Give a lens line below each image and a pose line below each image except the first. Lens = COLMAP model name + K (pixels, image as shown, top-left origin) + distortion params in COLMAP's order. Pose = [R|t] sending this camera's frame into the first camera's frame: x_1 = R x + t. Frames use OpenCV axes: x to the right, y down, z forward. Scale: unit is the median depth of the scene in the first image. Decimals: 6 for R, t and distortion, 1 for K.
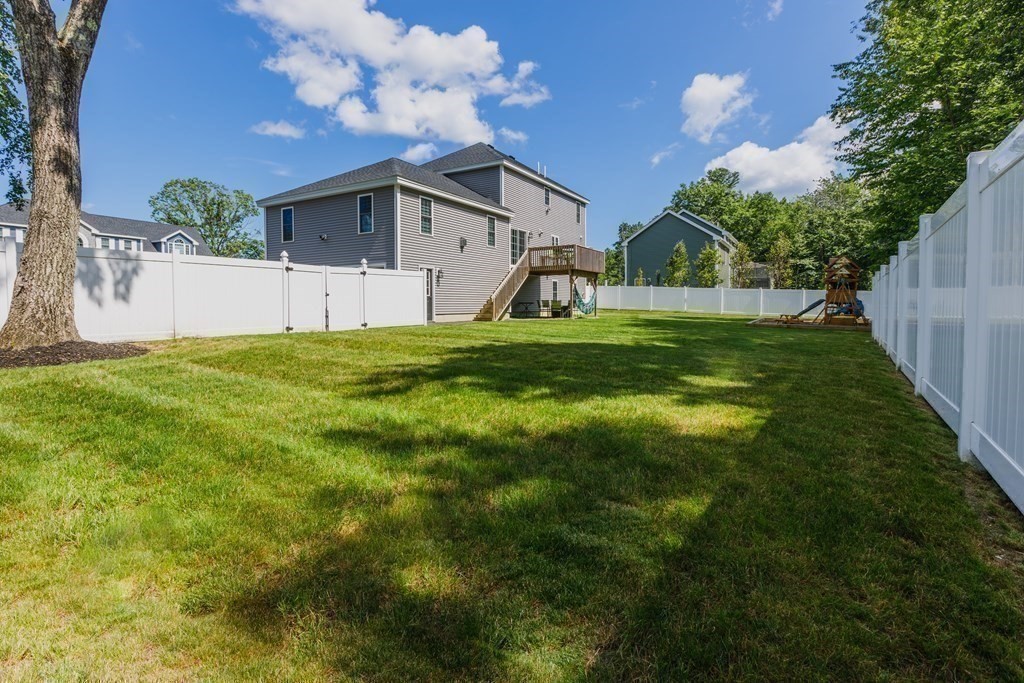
lens RADIAL K [[460.5, 0, 513.1], [0, 460.5, 306.5], [0, 0, 1]] dist [0.000142, 0.000017]
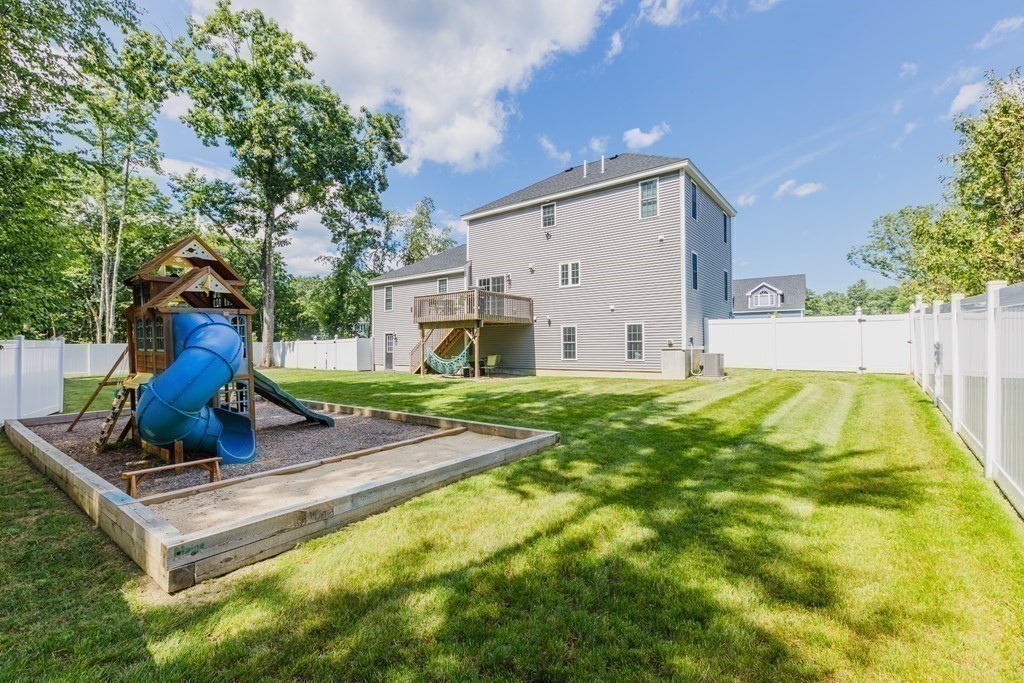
lens RADIAL K [[468.8, 0, 512.0], [0, 468.8, 341.5], [0, 0, 1]] dist [0.000217, 0.000062]
pose [[-0.104812, -0.014171, -0.994391, 1.467526], [0.001479, 0.999895, -0.014405, -0.040234], [0.994491, -0.002980, -0.104780, 1.794482]]
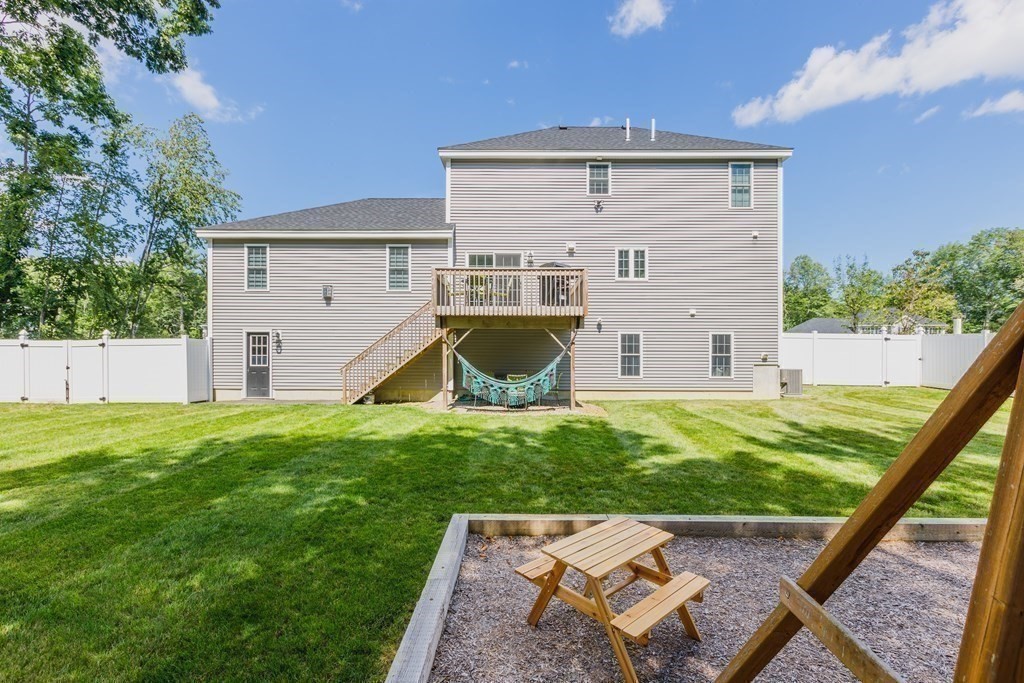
lens RADIAL K [[469.8, 0, 515.1], [0, 469.8, 364.4], [0, 0, 1]] dist [0.000599, 0.000118]
pose [[0.531092, 0.008679, -0.847270, 0.866563], [-0.006875, 0.999959, 0.005933, -0.039486], [0.847286, 0.002674, 0.531130, 1.094932]]
